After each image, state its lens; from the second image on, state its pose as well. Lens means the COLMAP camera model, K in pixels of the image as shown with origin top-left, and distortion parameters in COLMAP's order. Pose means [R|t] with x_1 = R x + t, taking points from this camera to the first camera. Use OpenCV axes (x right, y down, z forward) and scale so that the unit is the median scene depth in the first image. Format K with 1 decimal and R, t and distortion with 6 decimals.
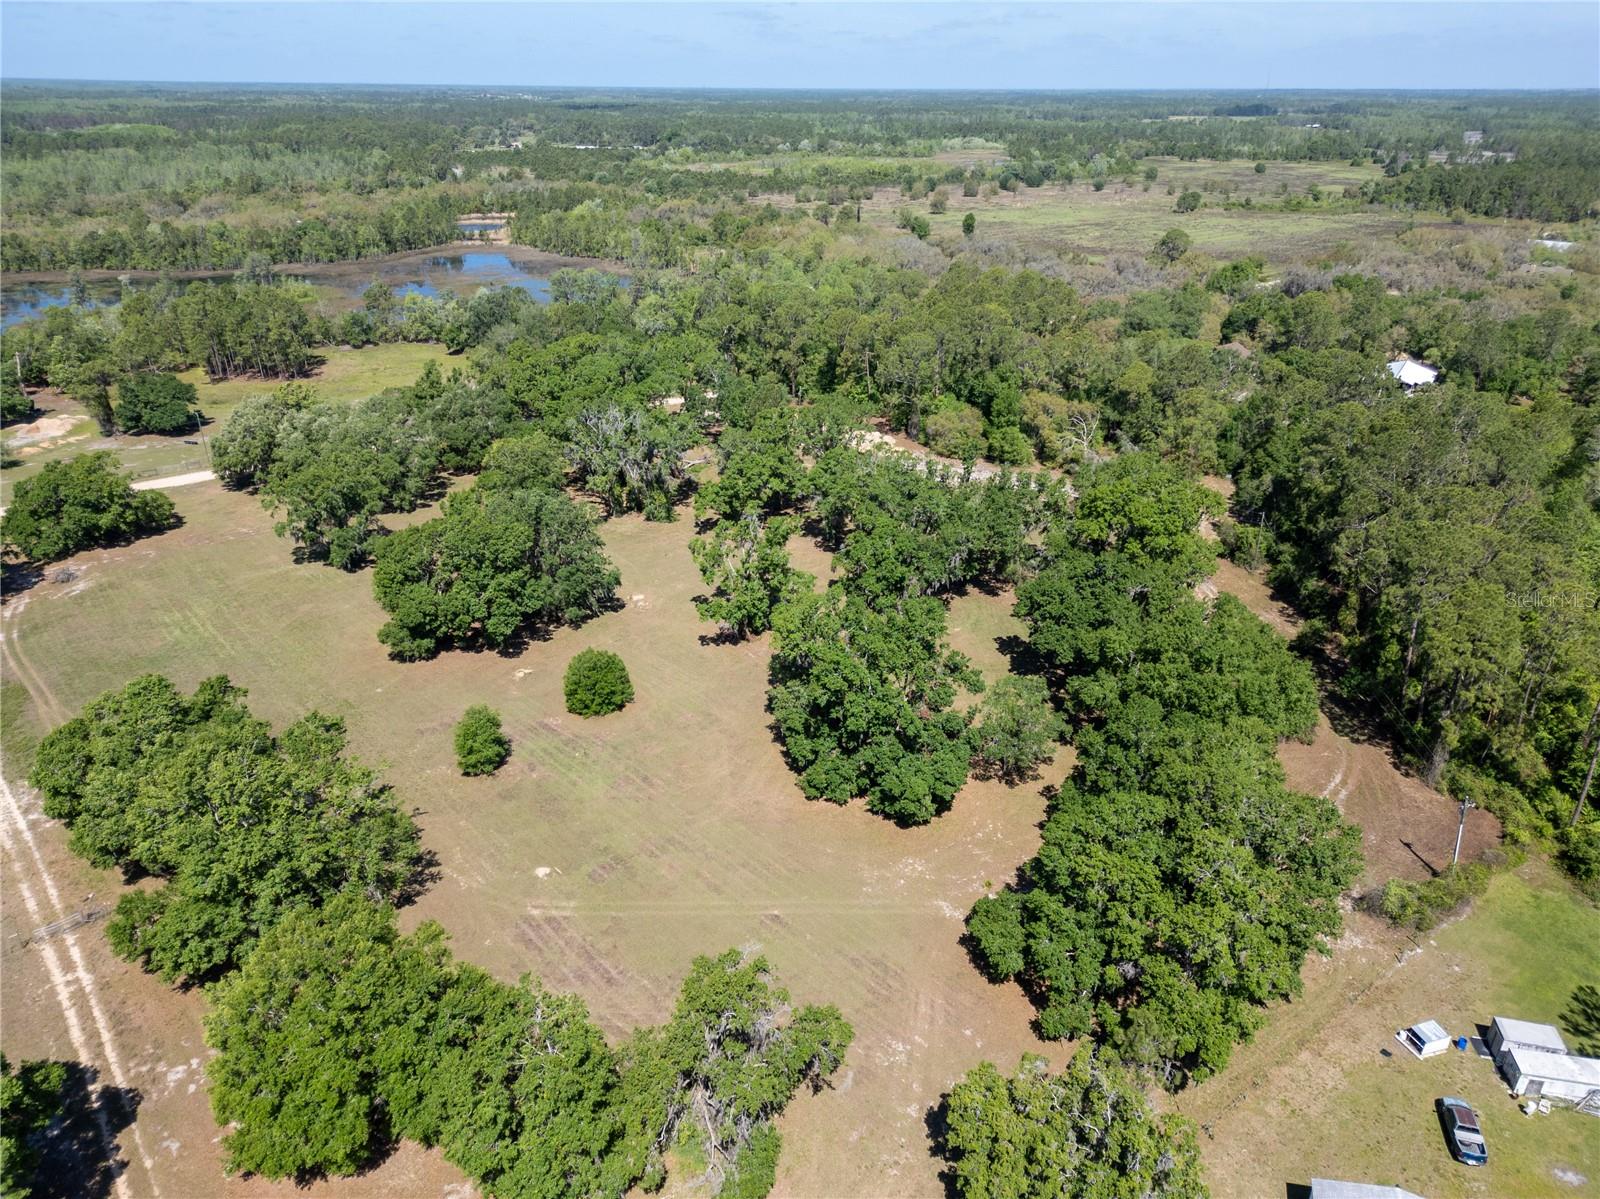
lens RADIAL K [[1122.3, 0, 798.5], [0, 1122.3, 594.3], [0, 0, 1]] dist [0.056585, -0.044547]
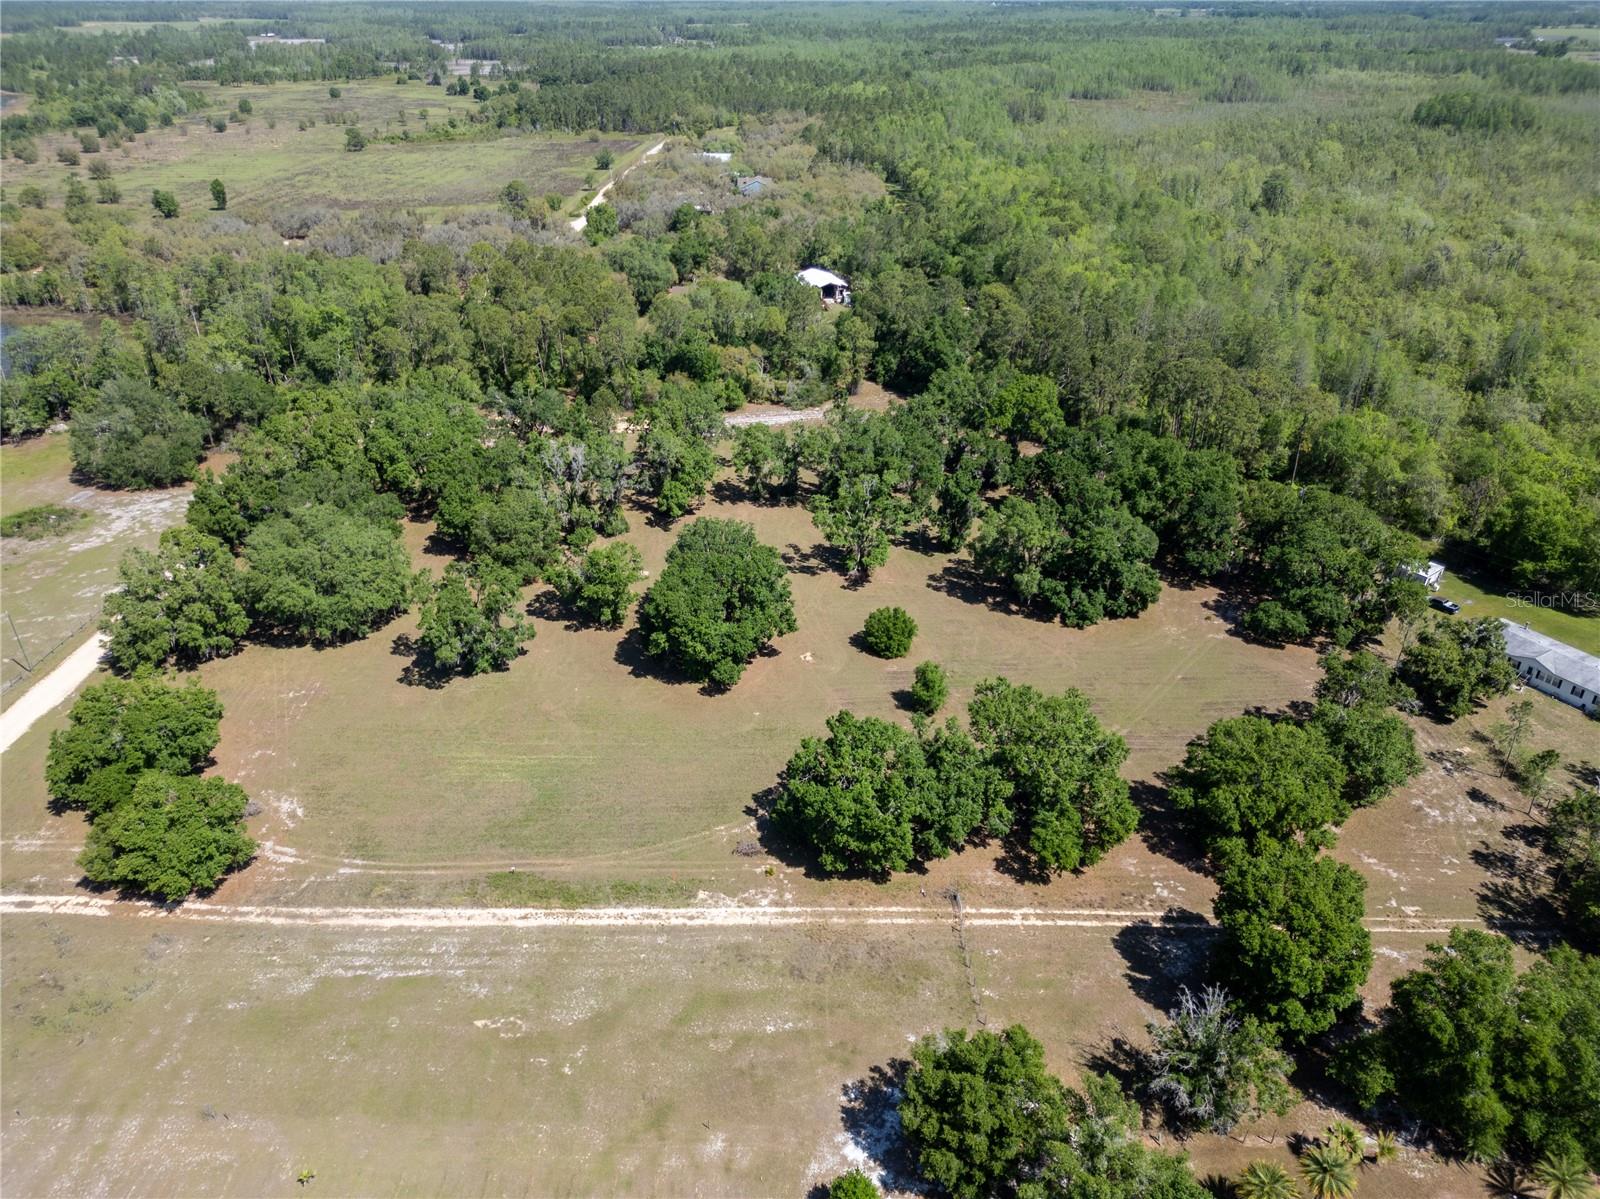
lens RADIAL K [[1122.3, 0, 793.3], [0, 1122.3, 592.6], [0, 0, 1]] dist [0.056585, -0.044547]
pose [[0.662834, -0.362686, 0.655065, -1.097243], [0.313276, 0.928935, 0.197327, -0.255670], [-0.680080, 0.074421, 0.729351, 0.136472]]
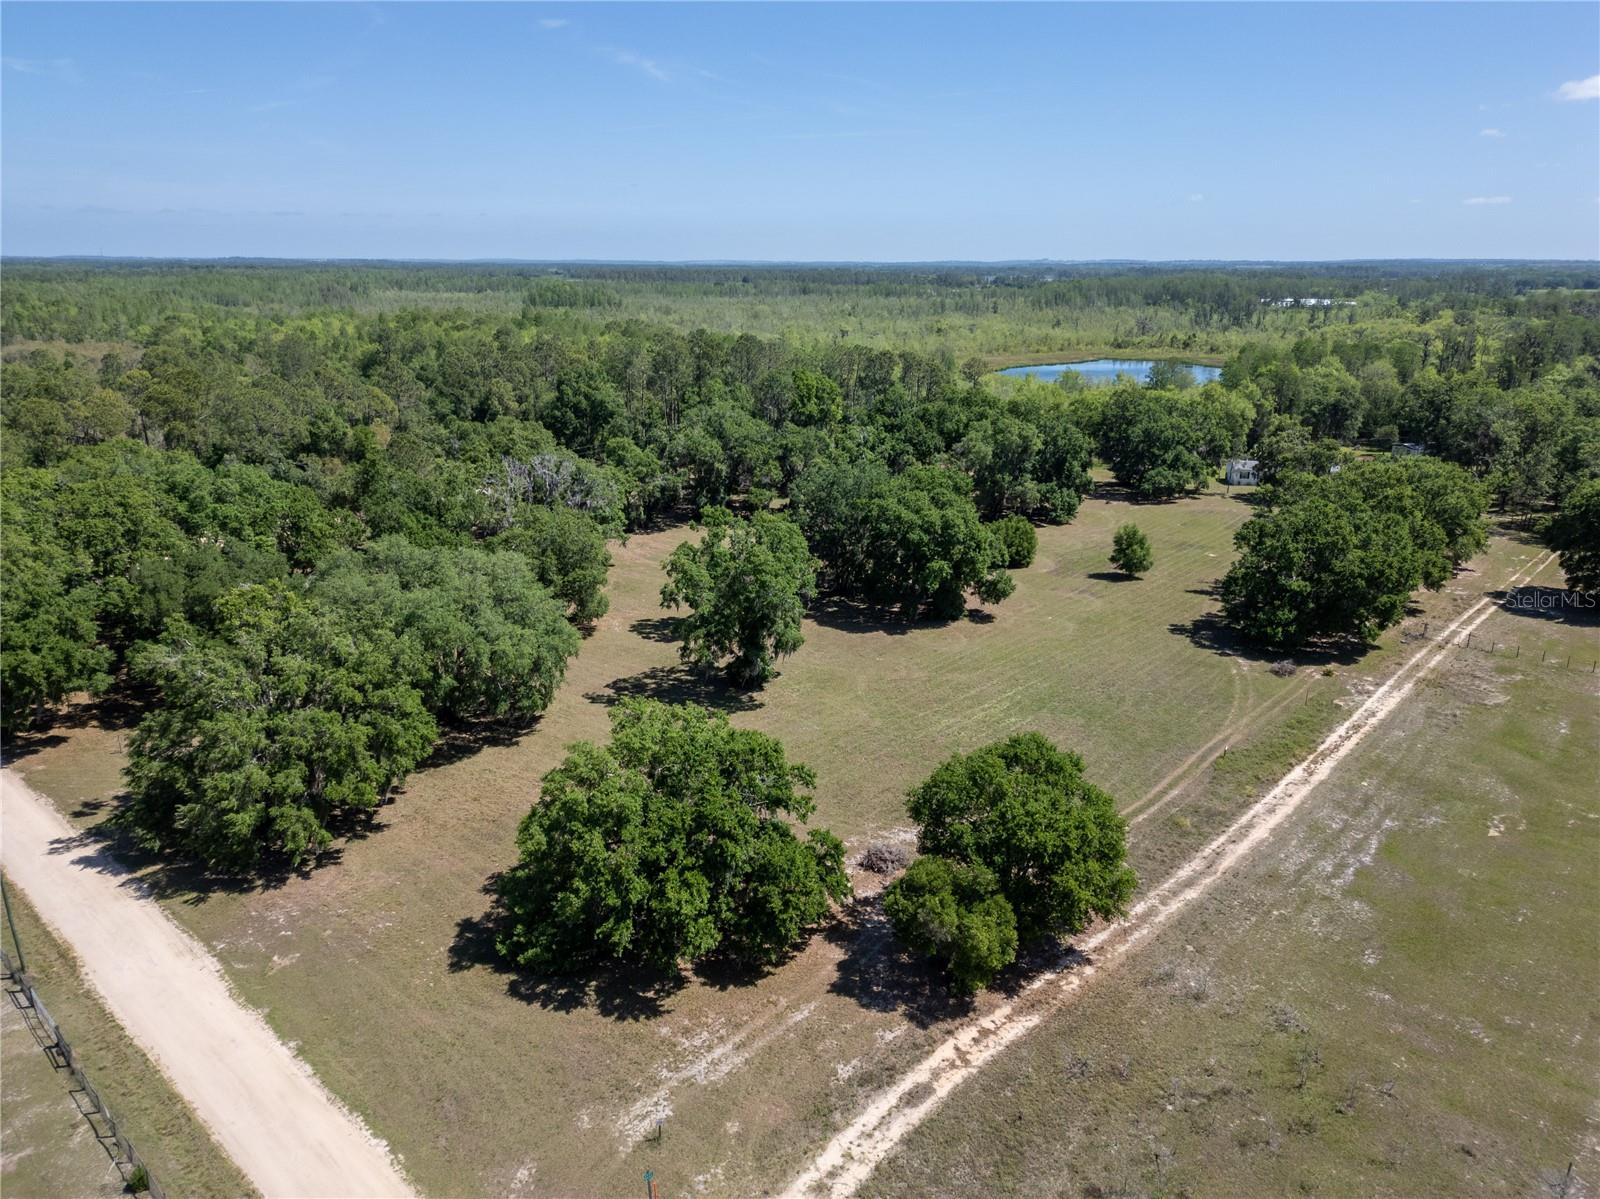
lens RADIAL K [[1122.3, 0, 800.3], [0, 1122.3, 612.5], [0, 0, 1]] dist [0.056585, -0.044547]
pose [[-0.131649, -0.301962, 0.944186, -1.357596], [0.399953, 0.855331, 0.329311, -0.360946], [-0.907032, 0.420983, 0.008167, 1.247390]]
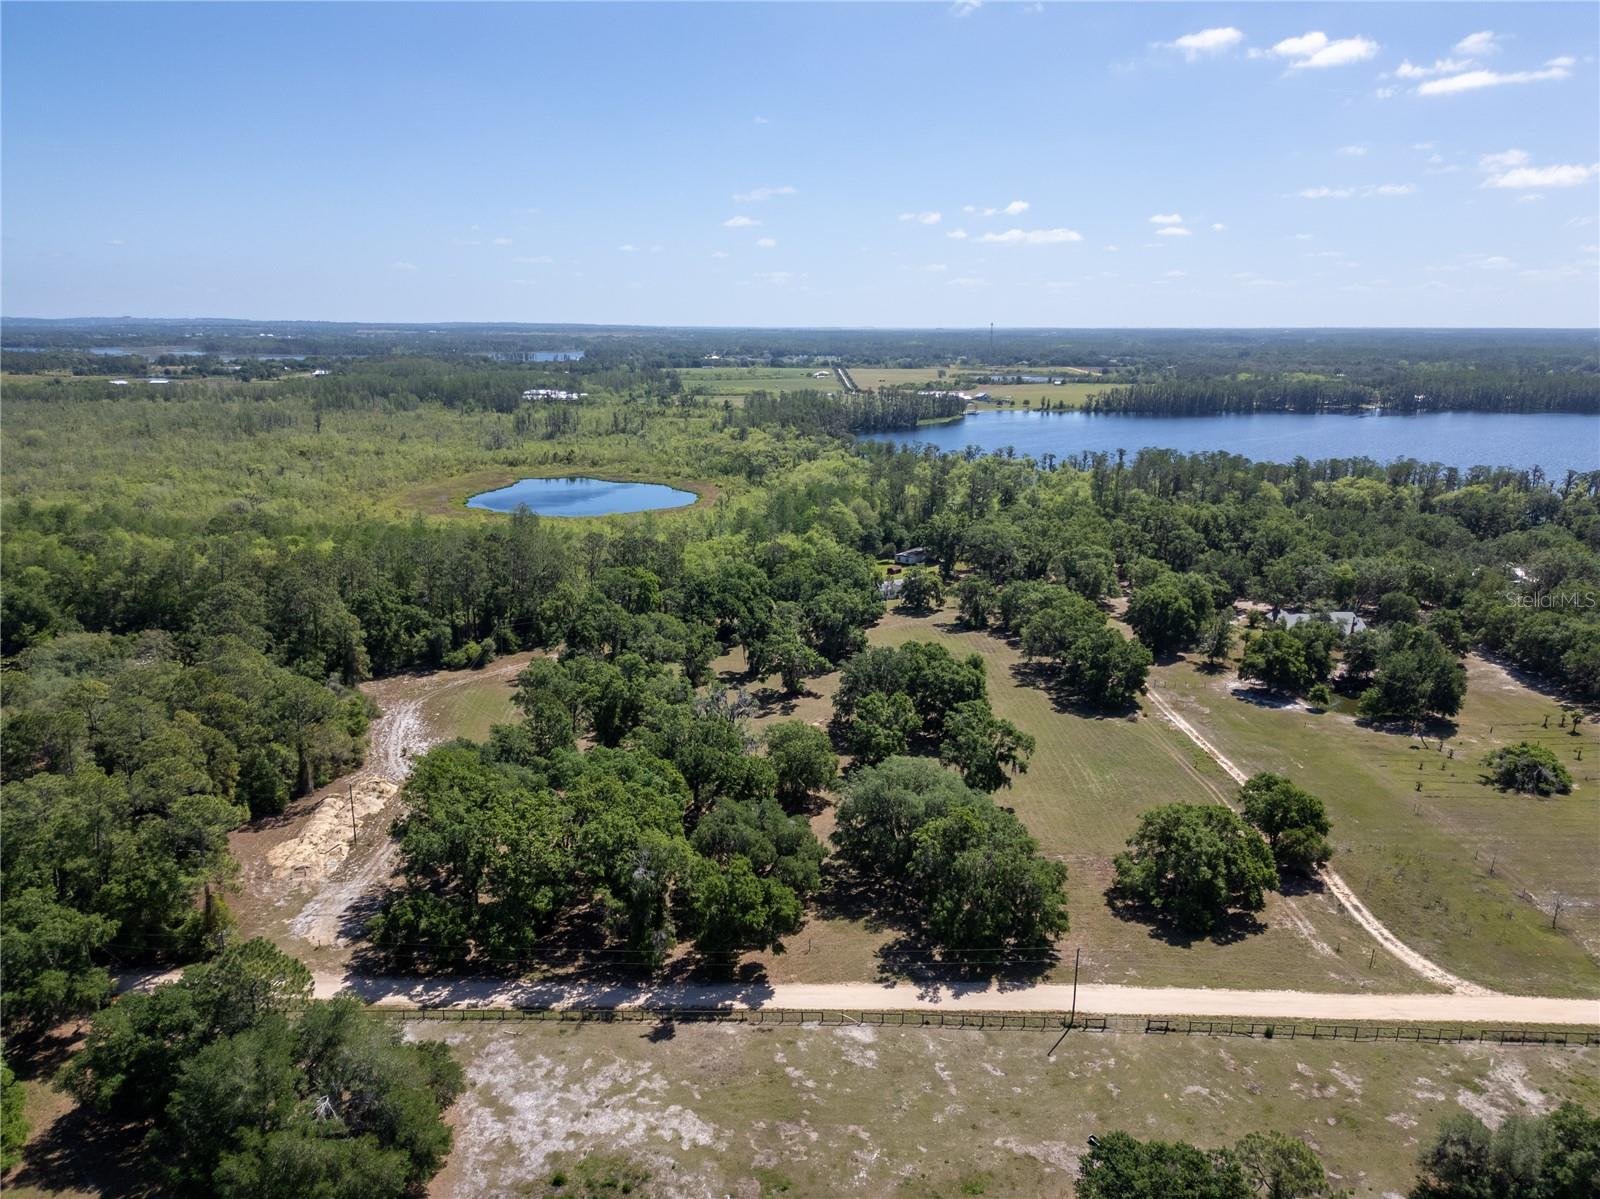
lens RADIAL K [[1122.3, 0, 799.1], [0, 1122.3, 622.3], [0, 0, 1]] dist [0.056585, -0.044547]
pose [[-0.760991, -0.176710, 0.624232, -1.249168], [0.256409, 0.801928, 0.539597, -1.105403], [-0.595942, 0.570688, -0.564950, 2.179177]]
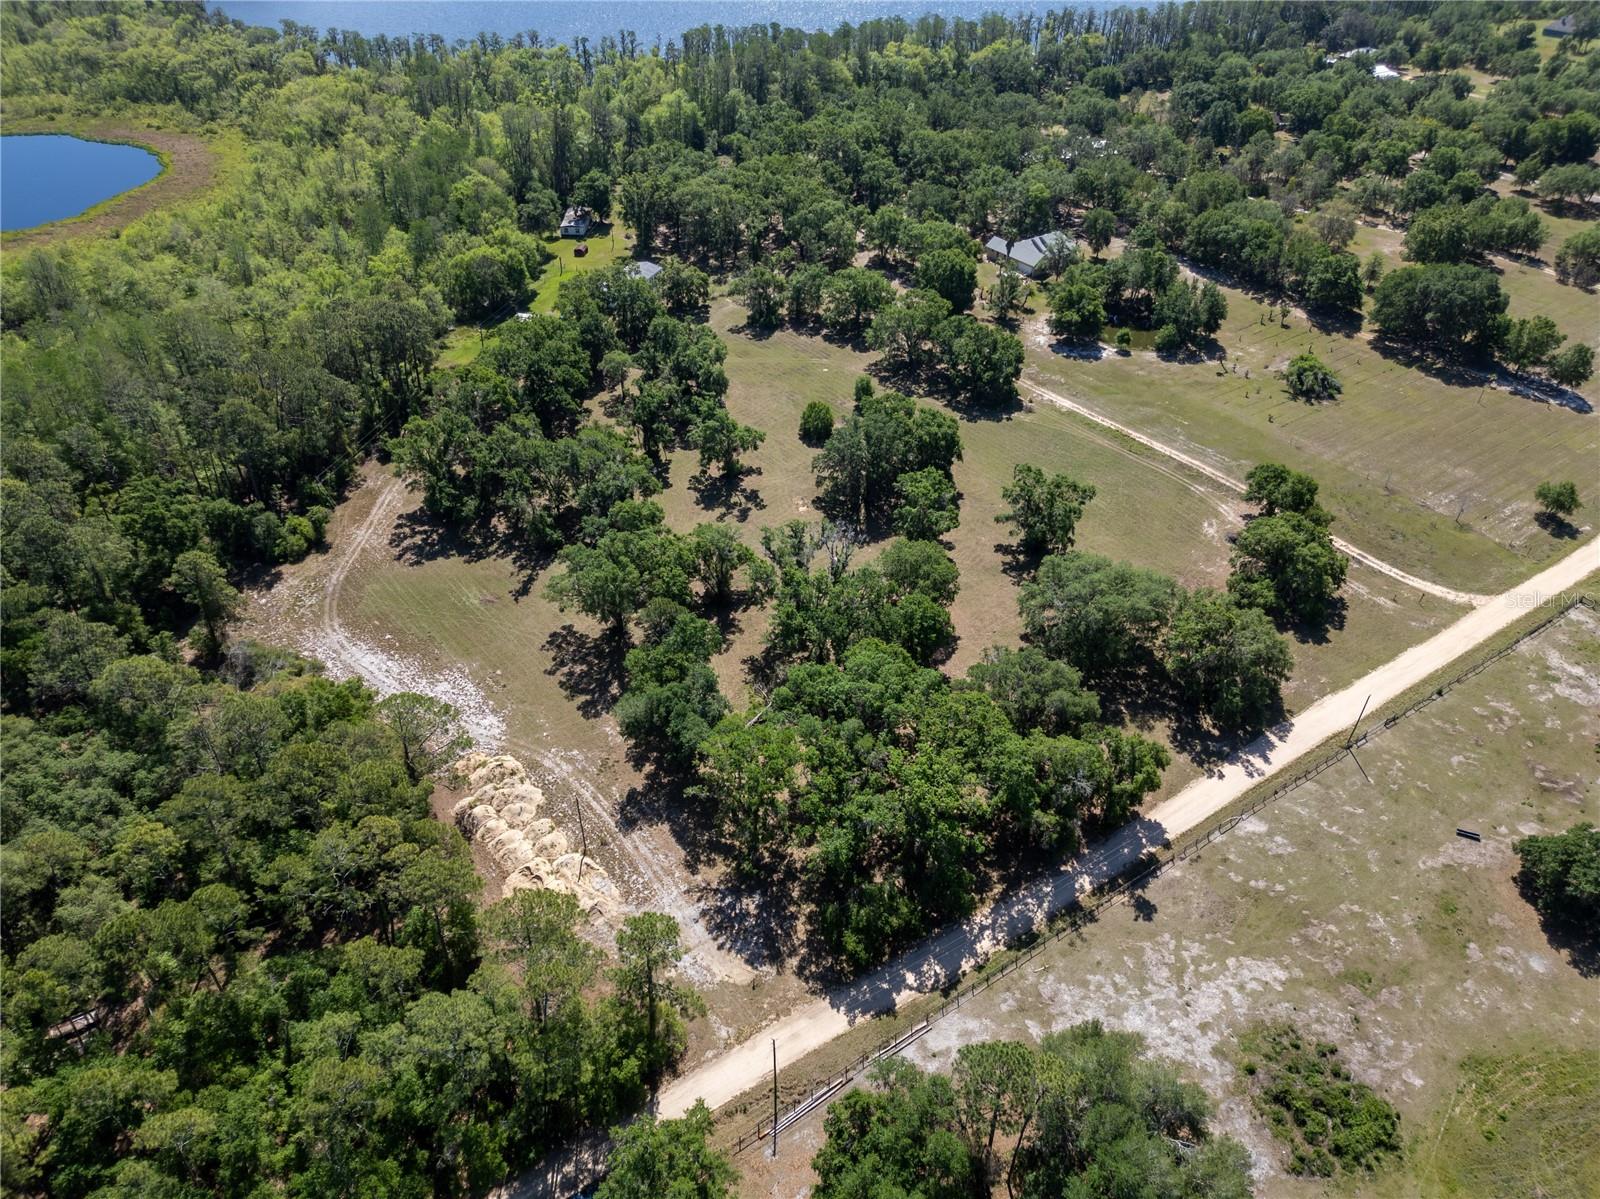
lens RADIAL K [[1122.3, 0, 802.5], [0, 1122.3, 609.6], [0, 0, 1]] dist [0.056585, -0.044547]
pose [[-0.996441, -0.061583, 0.057554, -0.285851], [0.021677, 0.472617, 0.881001, -1.448407], [-0.081456, 0.879113, -0.469600, 2.192219]]
